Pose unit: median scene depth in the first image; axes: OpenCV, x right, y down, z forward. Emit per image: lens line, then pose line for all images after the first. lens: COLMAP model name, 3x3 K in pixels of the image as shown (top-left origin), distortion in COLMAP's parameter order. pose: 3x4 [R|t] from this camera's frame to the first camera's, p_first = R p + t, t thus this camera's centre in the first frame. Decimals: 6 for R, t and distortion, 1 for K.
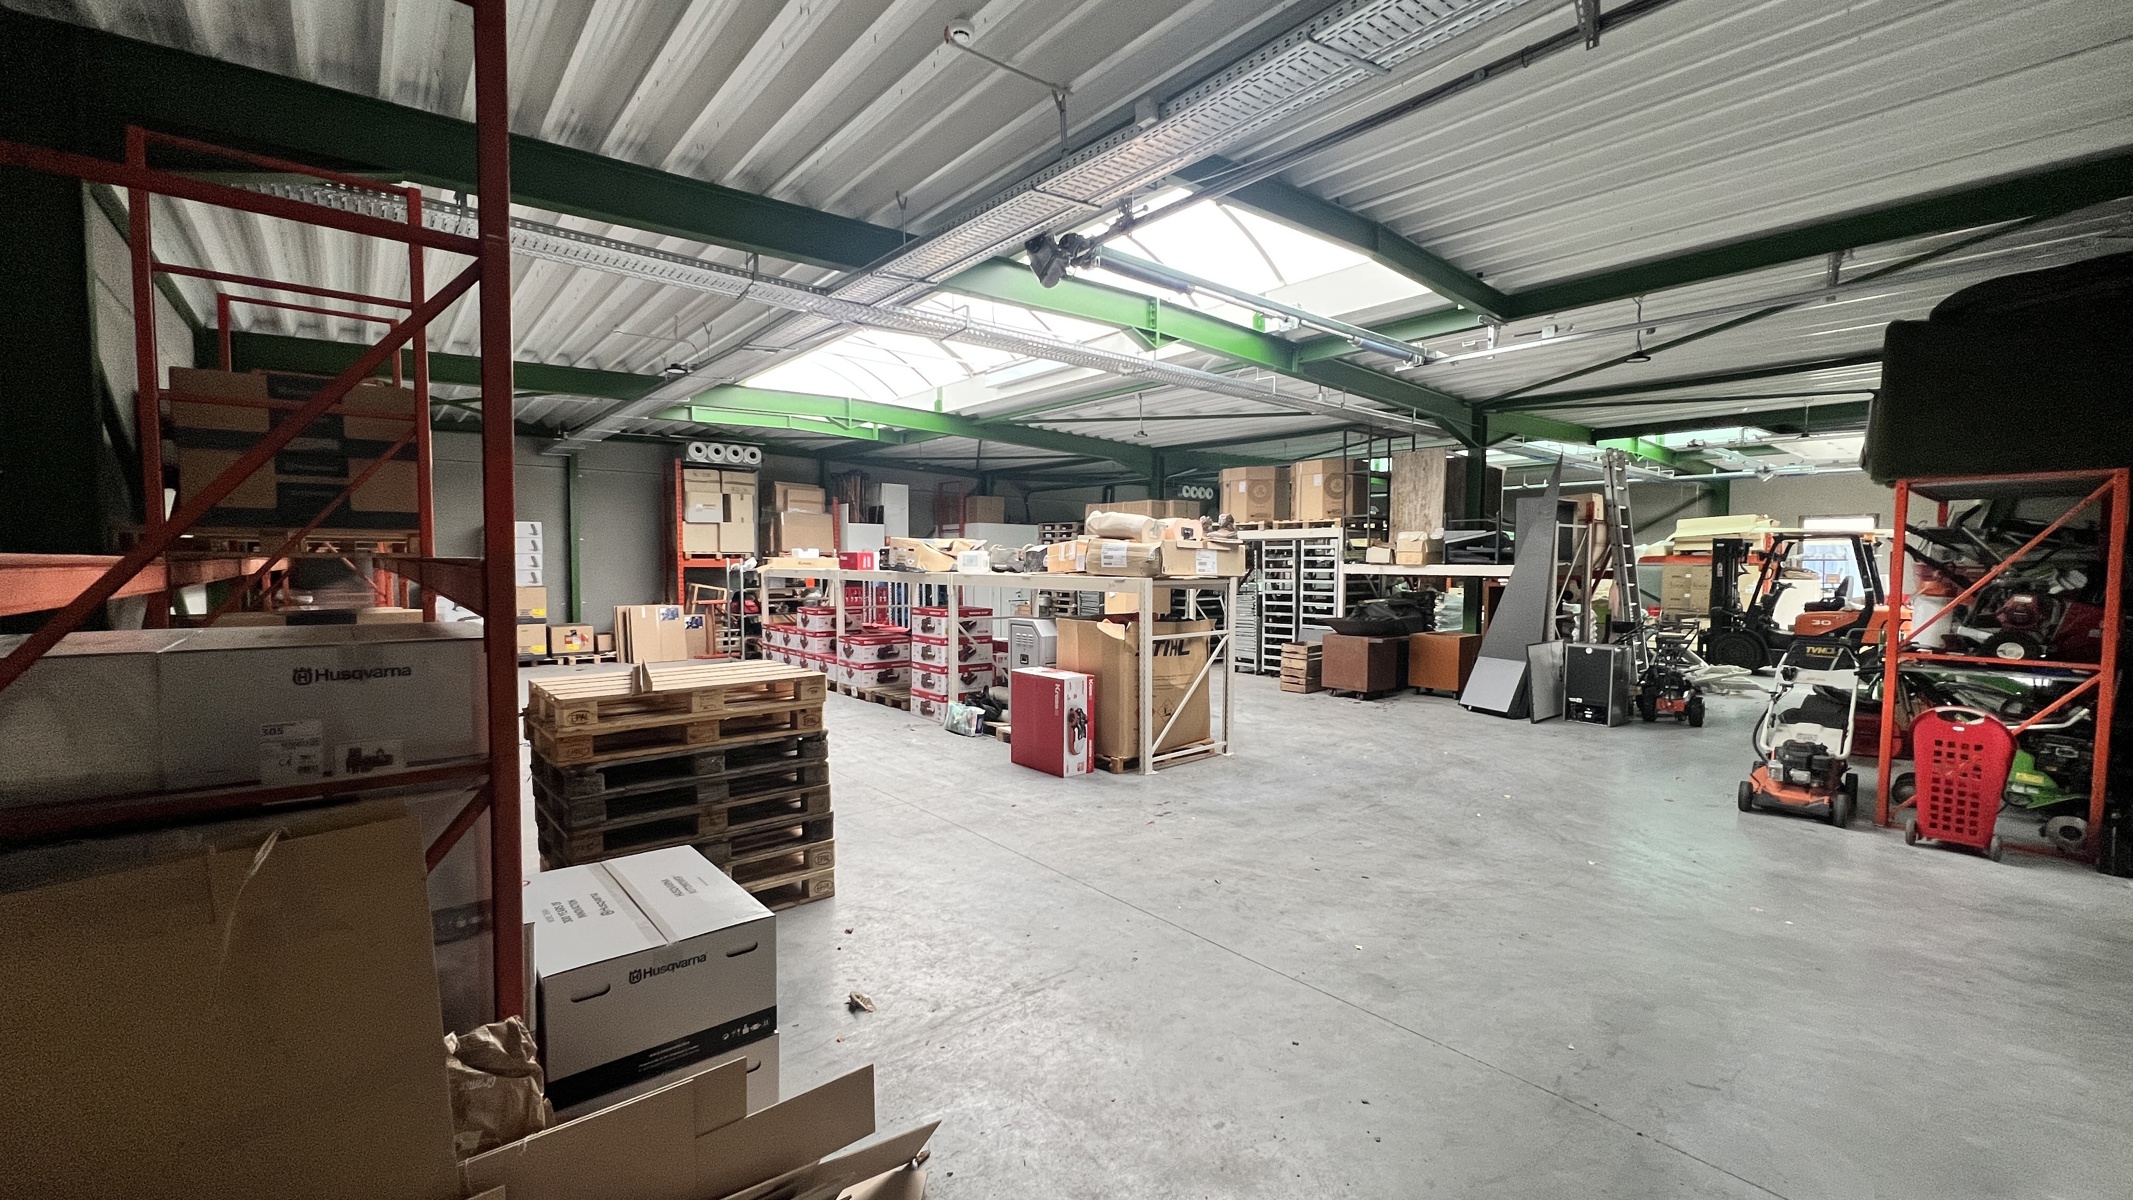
lens RADIAL K [[849.4, 0, 1070.9], [0, 849.4, 606.2], [0, 0, 1]] dist [-0.002429, 0.000193]
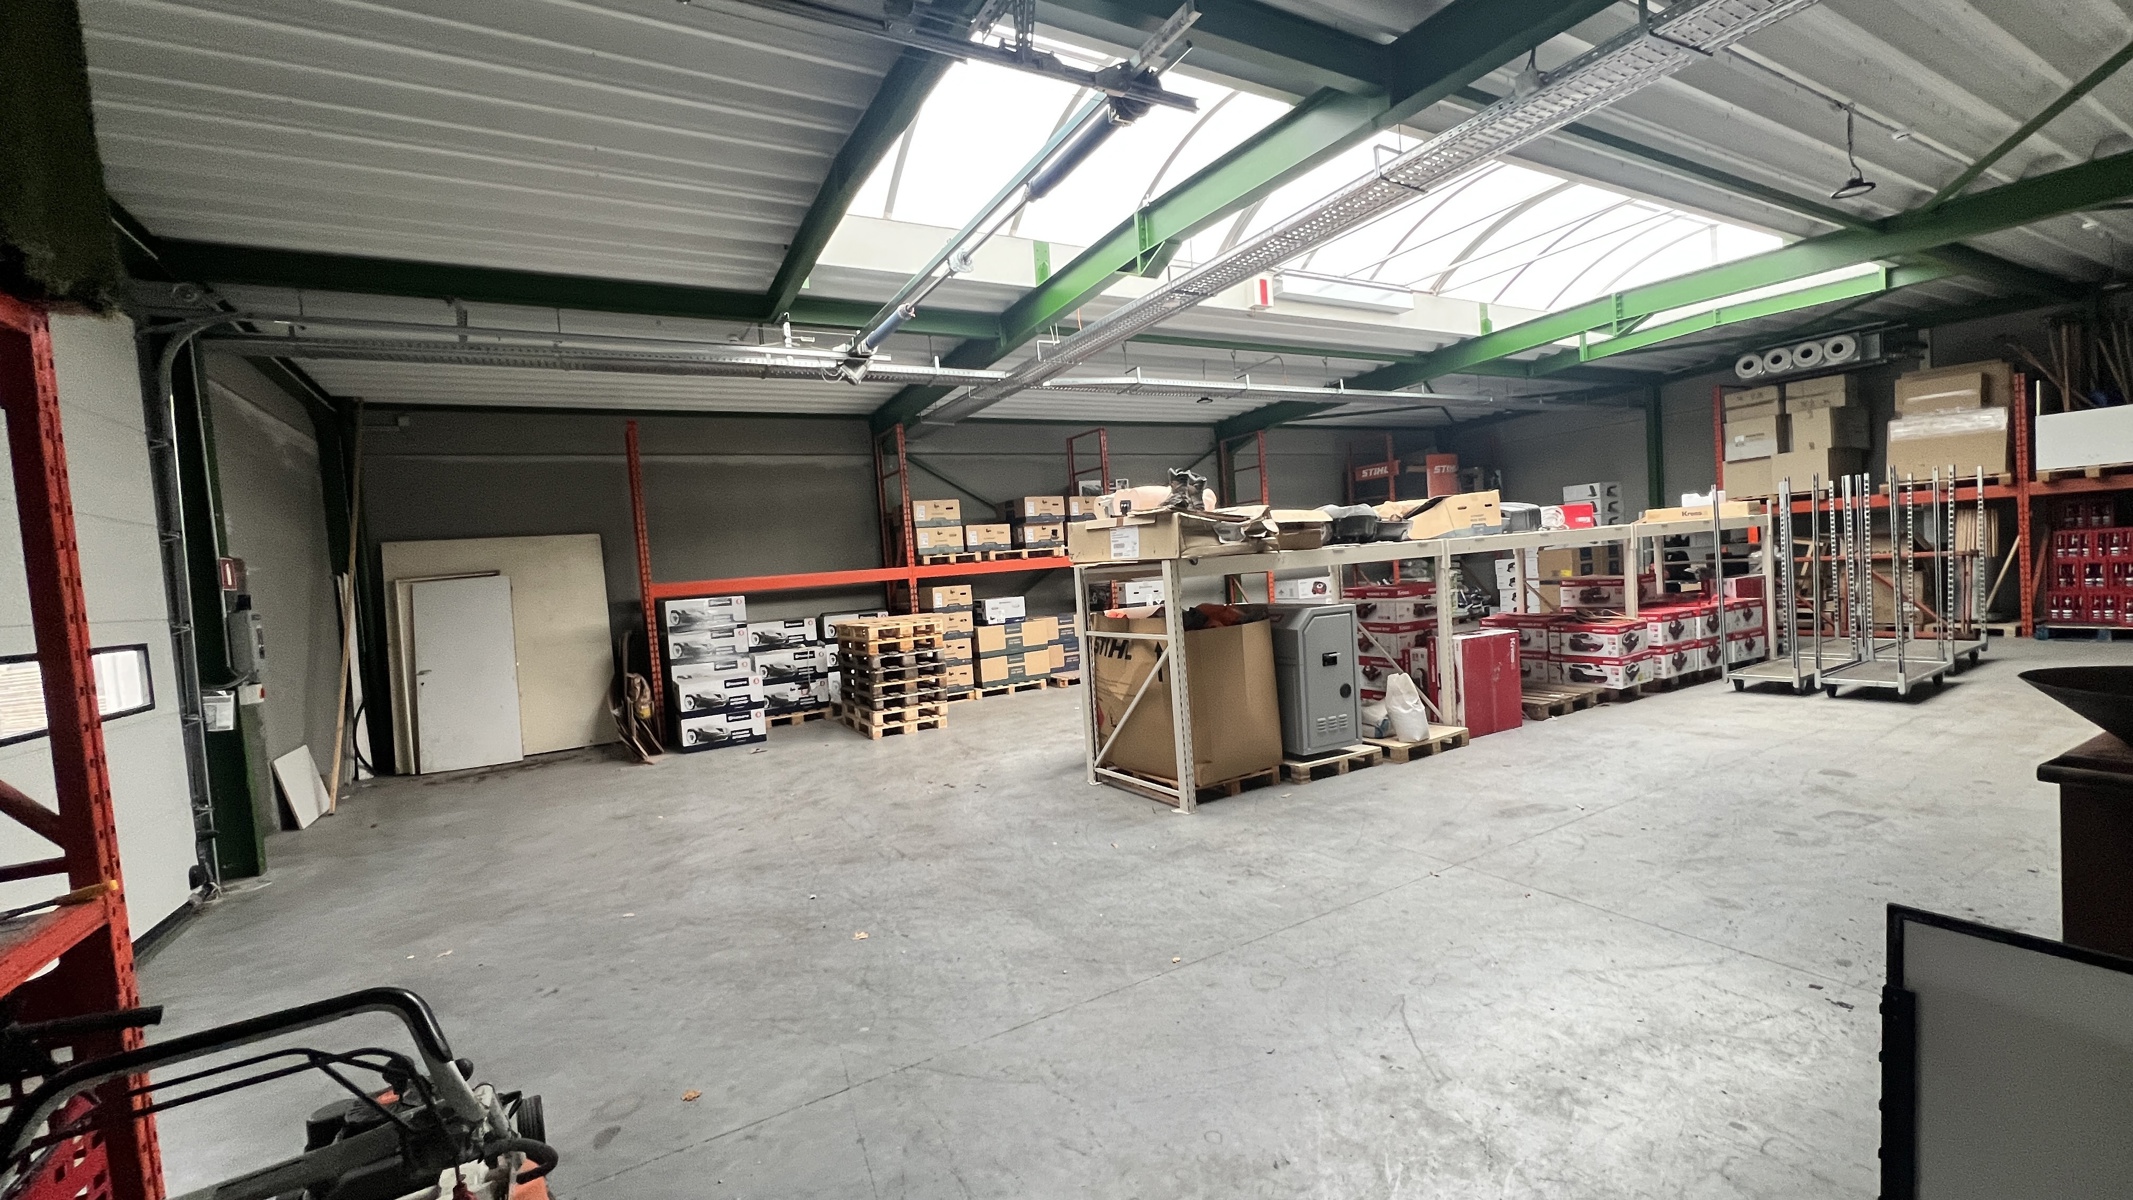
lens RADIAL K [[849.4, 0, 1070.9], [0, 849.4, 606.2], [0, 0, 1]] dist [-0.002429, 0.000193]
pose [[-0.188530, 0.054199, -0.980571, 1.089128], [0.021773, 0.998461, 0.051001, -0.041100], [0.981826, -0.011735, -0.189420, 1.287227]]
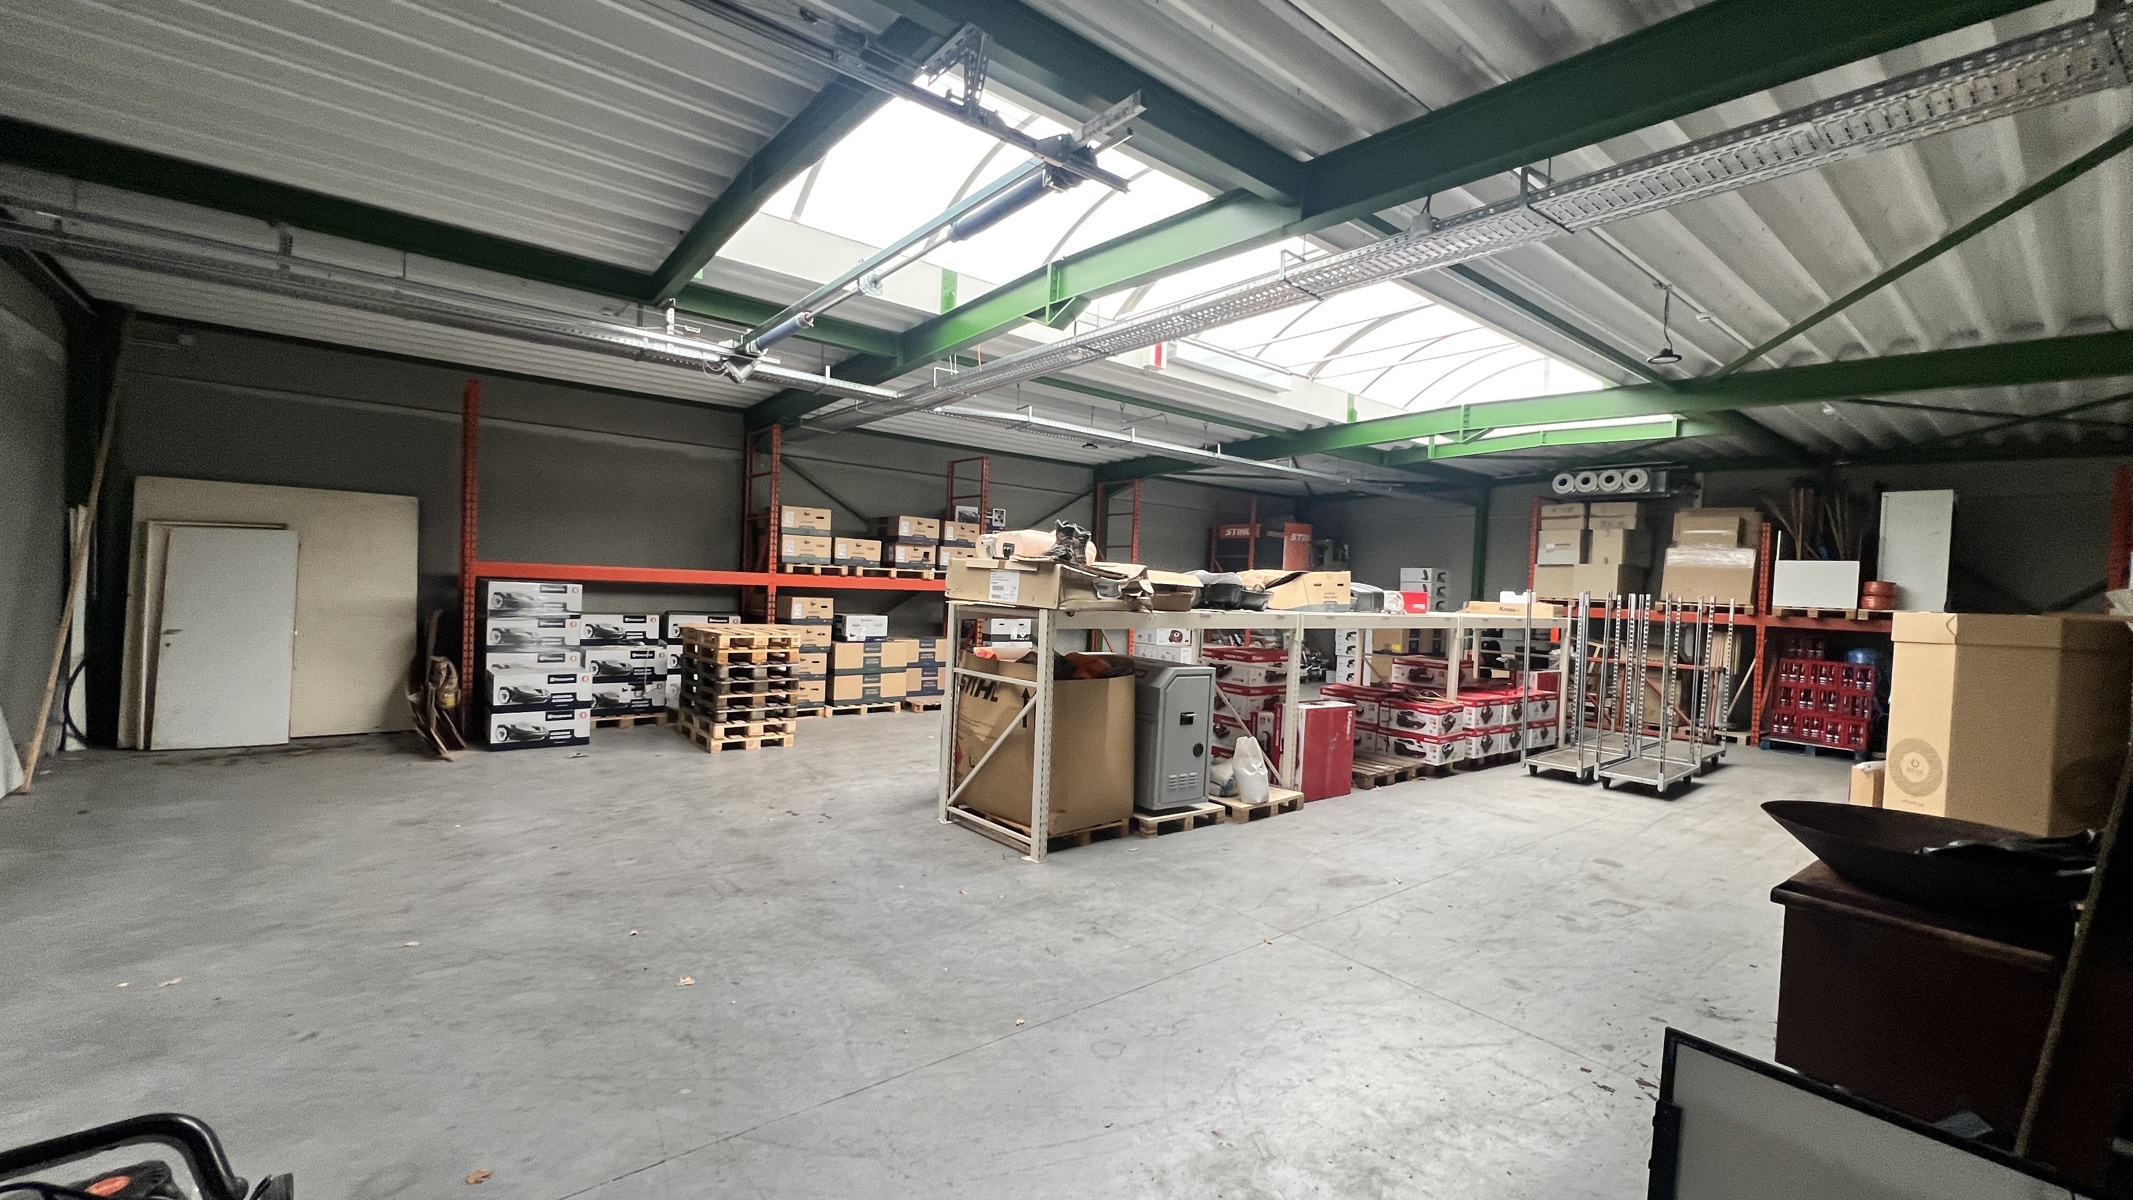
lens RADIAL K [[849.4, 0, 1070.9], [0, 849.4, 606.2], [0, 0, 1]] dist [-0.002429, 0.000193]
pose [[-0.025826, 0.018737, -0.999491, 1.092286], [-0.094613, 0.995290, 0.021103, -0.065509], [0.995179, 0.095110, -0.023931, 1.267702]]
